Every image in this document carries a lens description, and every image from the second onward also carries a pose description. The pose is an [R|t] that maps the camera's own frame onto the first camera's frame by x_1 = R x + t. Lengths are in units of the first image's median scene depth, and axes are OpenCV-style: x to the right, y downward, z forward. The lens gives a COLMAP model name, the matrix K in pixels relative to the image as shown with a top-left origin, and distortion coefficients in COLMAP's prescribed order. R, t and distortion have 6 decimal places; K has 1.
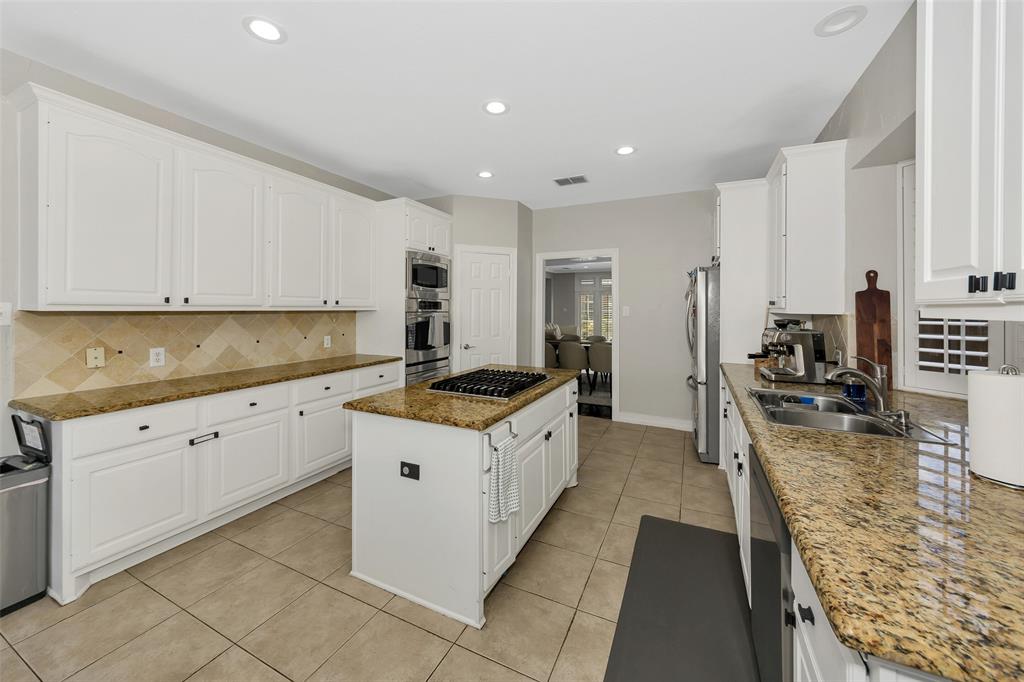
lens RADIAL K [[382.1, 0, 511.3], [0, 382.1, 305.8], [0, 0, 1]] dist [0.010220, -0.000108]
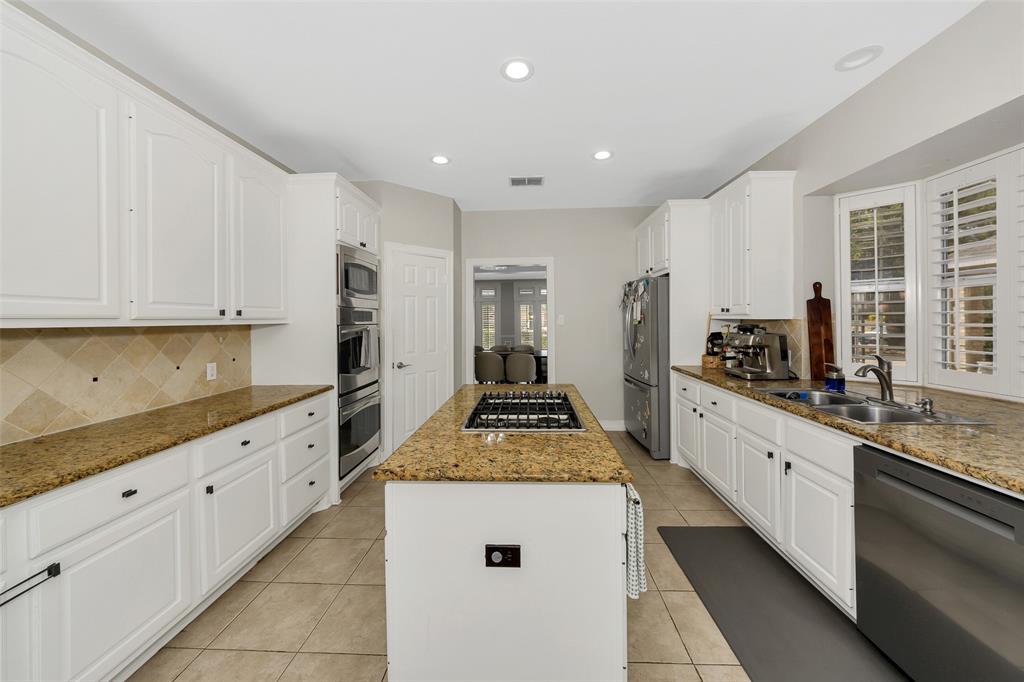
lens RADIAL K [[369.8, 0, 516.5], [0, 369.8, 319.7], [0, 0, 1]] dist [-0.000361, -0.000179]
pose [[0.920443, -0.014067, 0.390623, -0.257601], [0.011391, 0.999893, 0.009167, 0.002875], [-0.390710, -0.003988, 0.920505, 0.203161]]
